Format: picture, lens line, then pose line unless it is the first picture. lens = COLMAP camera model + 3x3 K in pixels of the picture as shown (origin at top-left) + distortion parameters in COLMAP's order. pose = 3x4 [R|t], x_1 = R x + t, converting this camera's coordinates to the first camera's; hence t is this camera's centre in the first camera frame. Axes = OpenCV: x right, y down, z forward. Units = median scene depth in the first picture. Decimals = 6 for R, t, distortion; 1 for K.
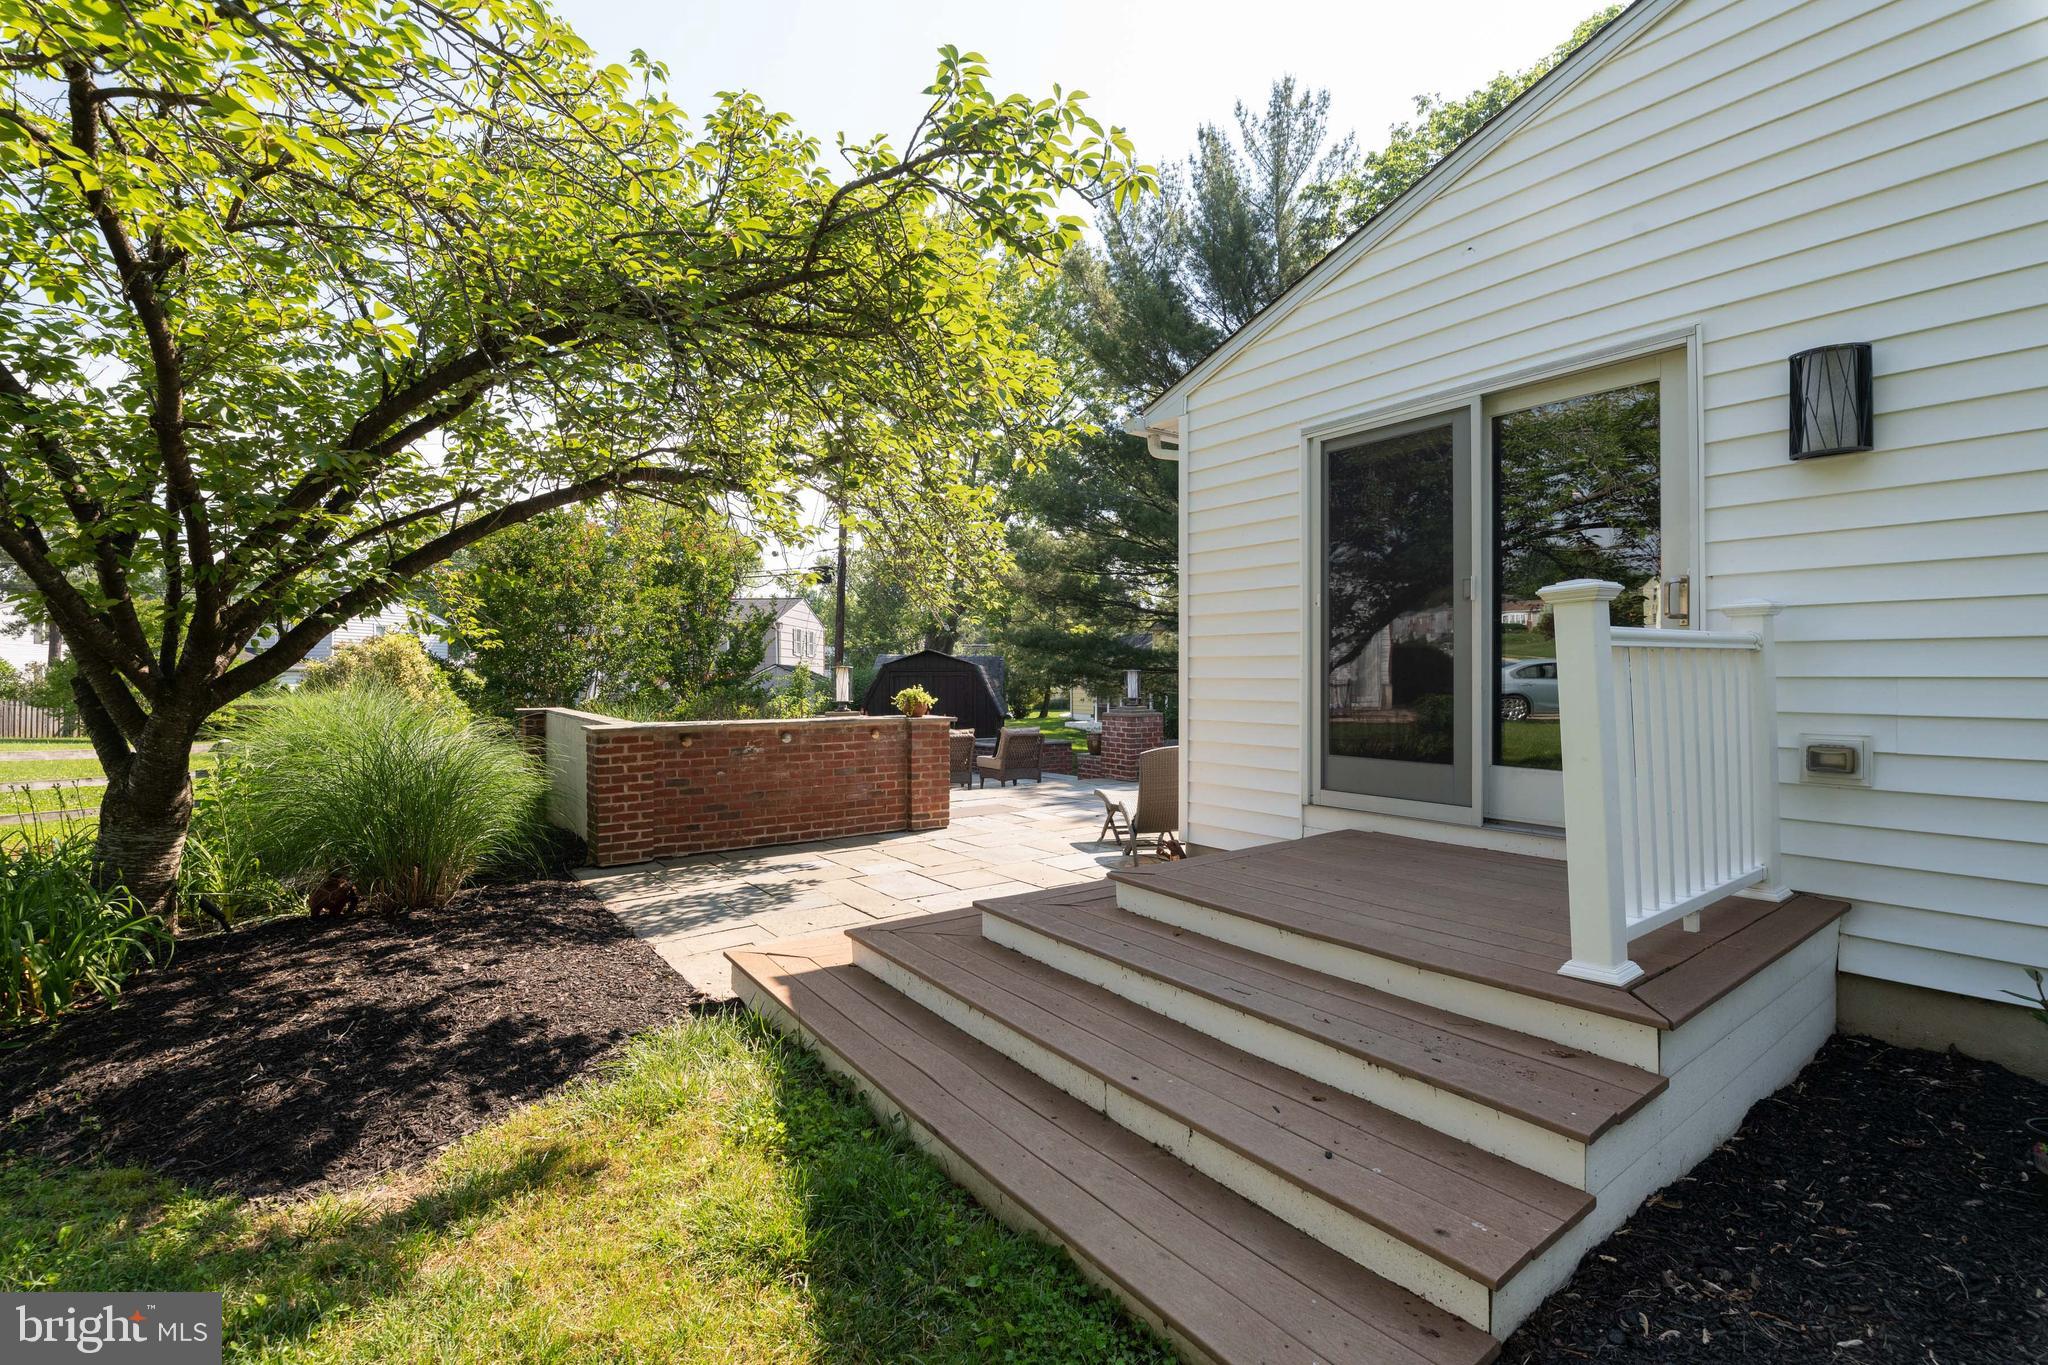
lens RADIAL K [[906.8, 0, 1029.8], [0, 906.8, 675.6], [0, 0, 1]] dist [-0.013584, -0.008084]
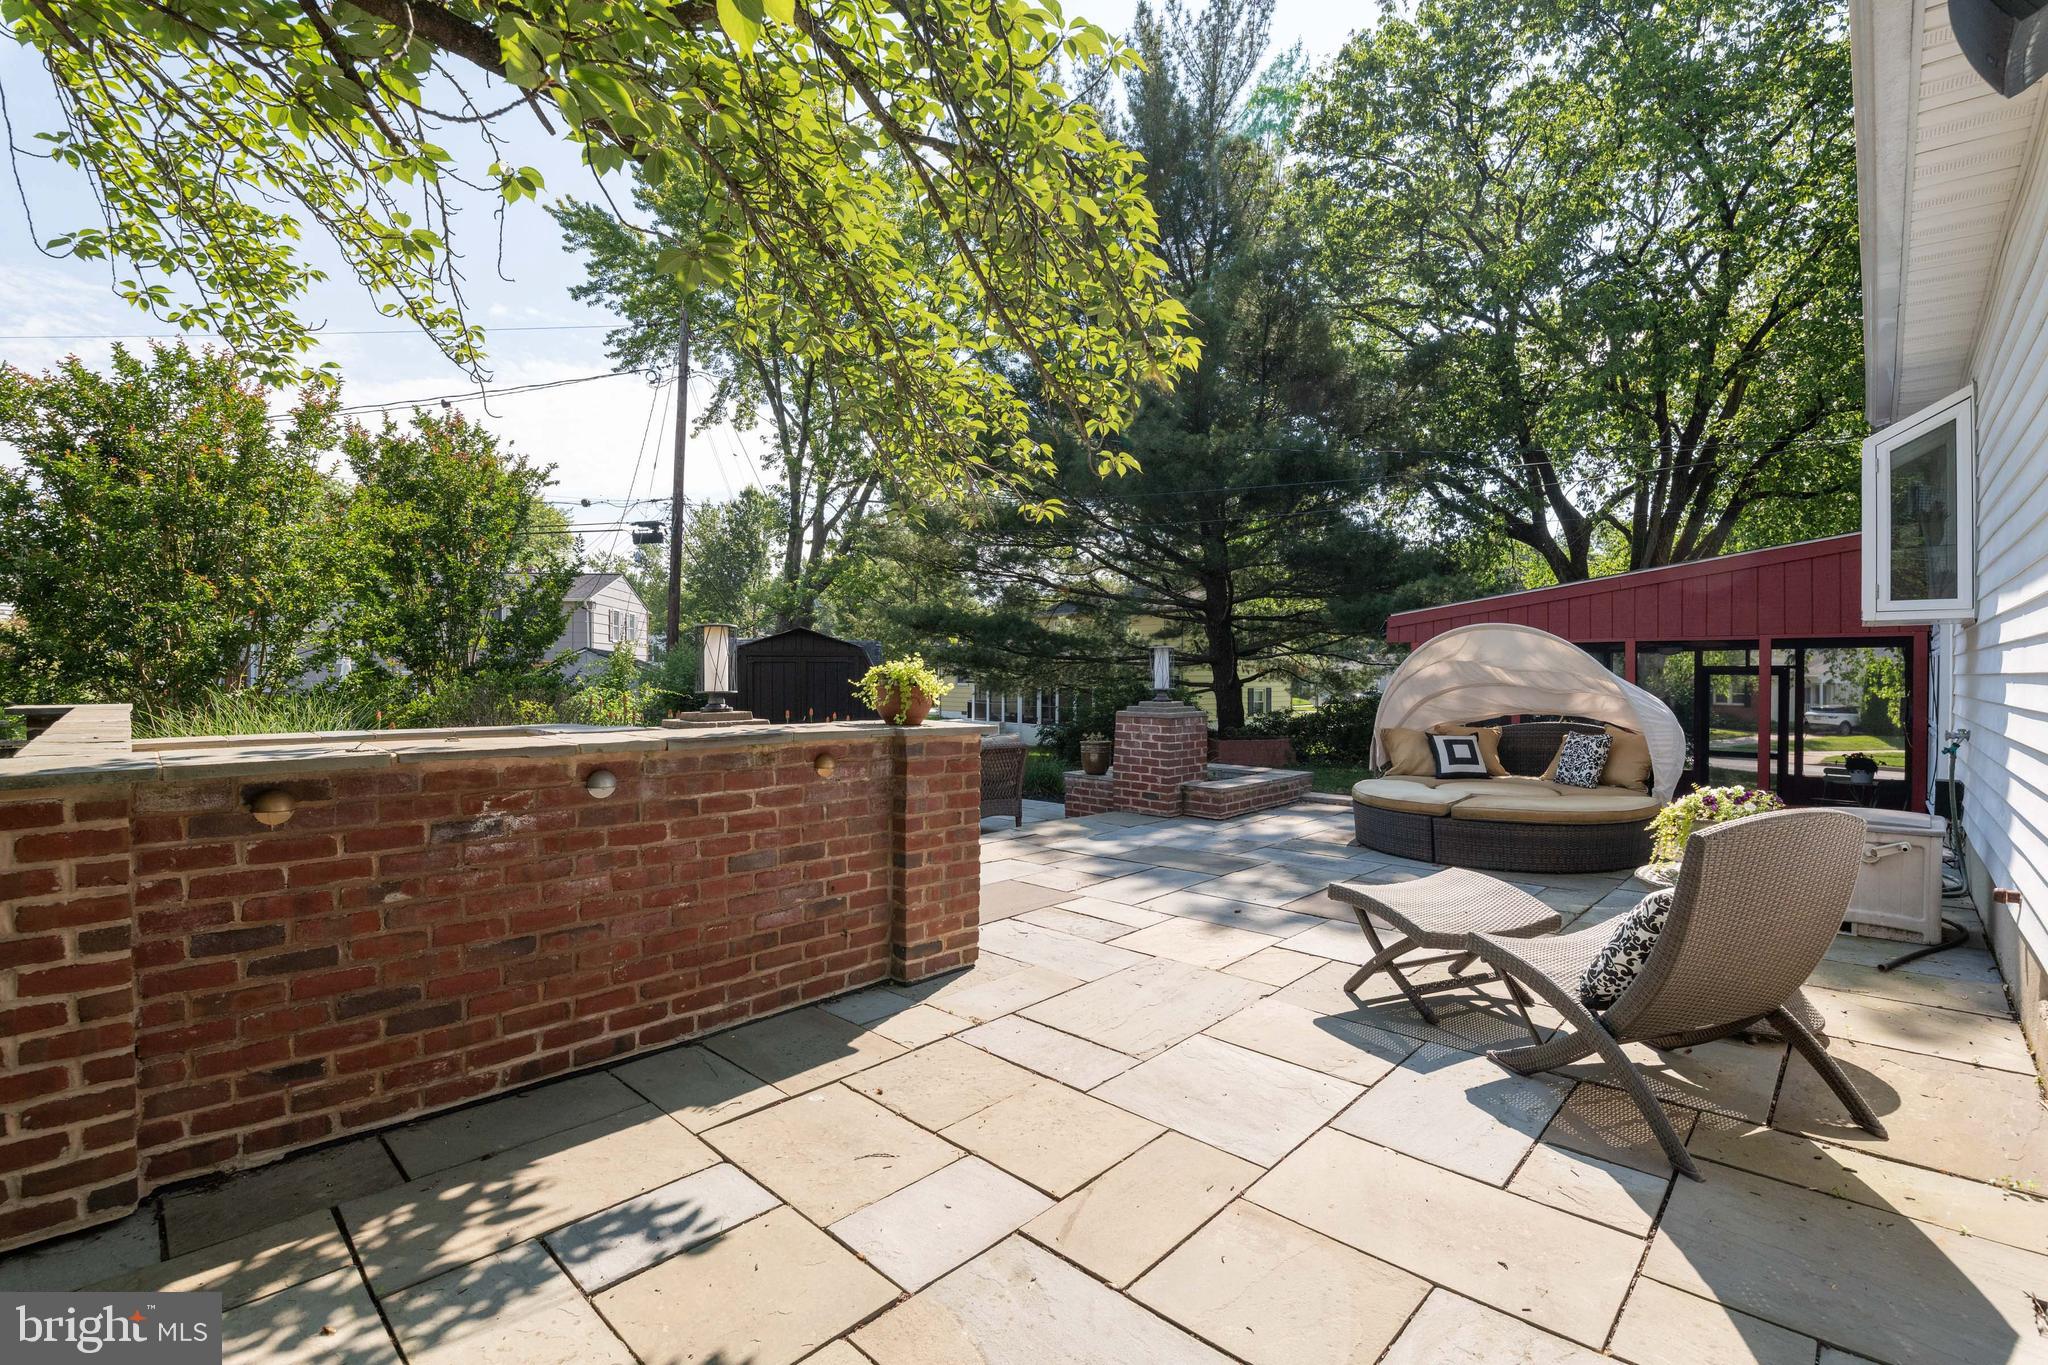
lens RADIAL K [[906.8, 0, 1029.8], [0, 906.8, 675.6], [0, 0, 1]] dist [-0.013584, -0.008084]
pose [[0.983594, 0.004720, 0.180335, -0.108105], [-0.005454, 0.999979, 0.003575, 0.014286], [-0.180314, -0.004500, 0.983599, 0.401227]]
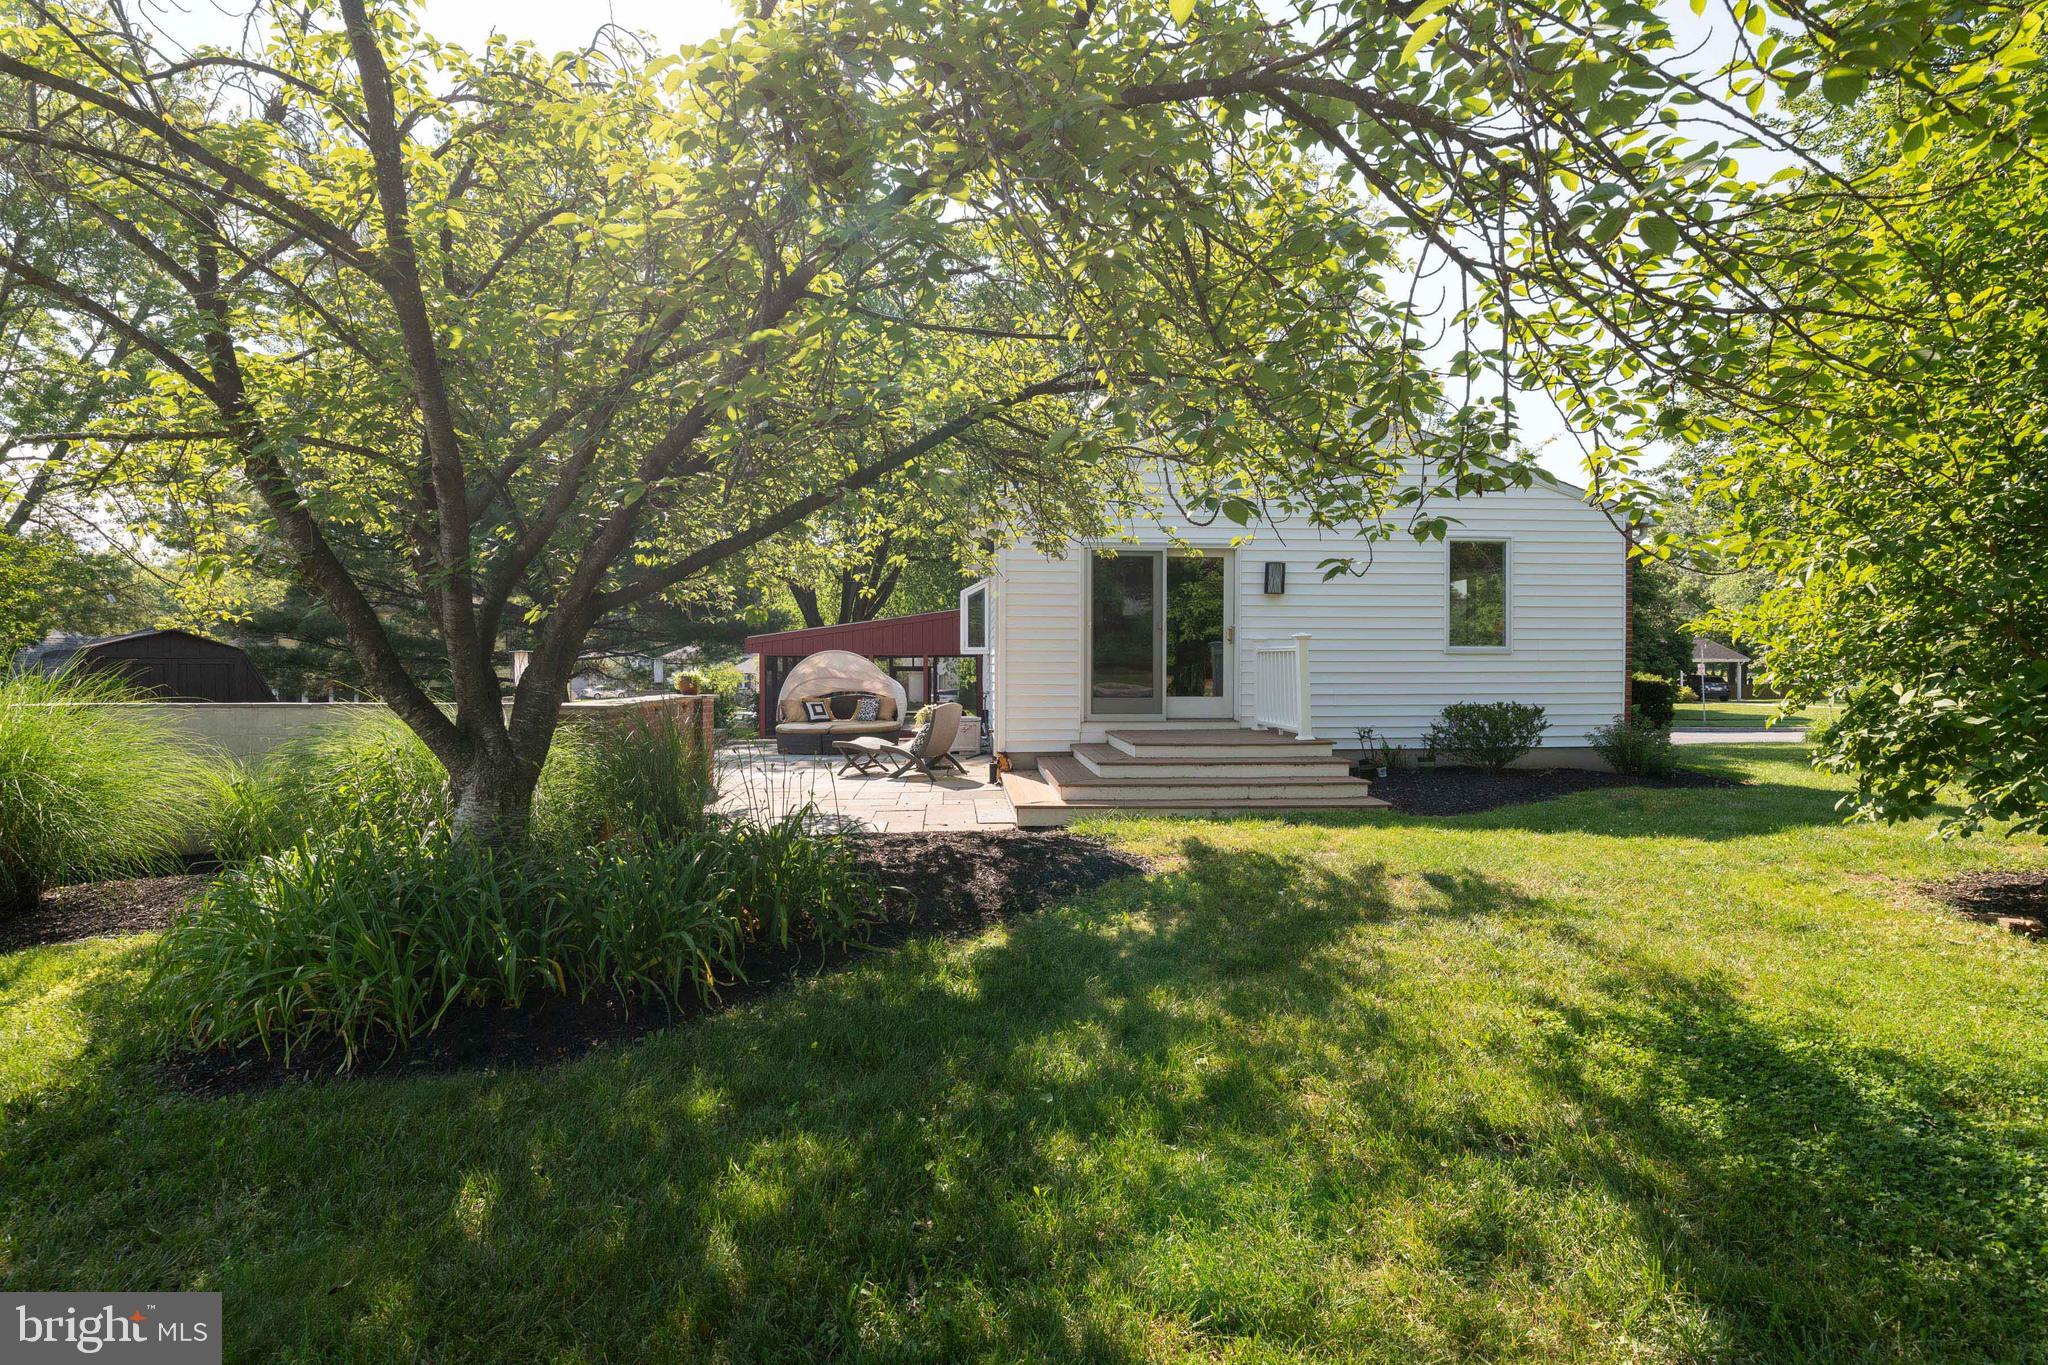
lens RADIAL K [[906.8, 0, 1029.8], [0, 906.8, 675.6], [0, 0, 1]] dist [-0.013584, -0.008084]
pose [[0.534551, -0.005460, 0.845119, -0.645050], [0.002441, 0.999985, 0.004917, 0.012265], [-0.845133, -0.000566, 0.534556, -0.000248]]
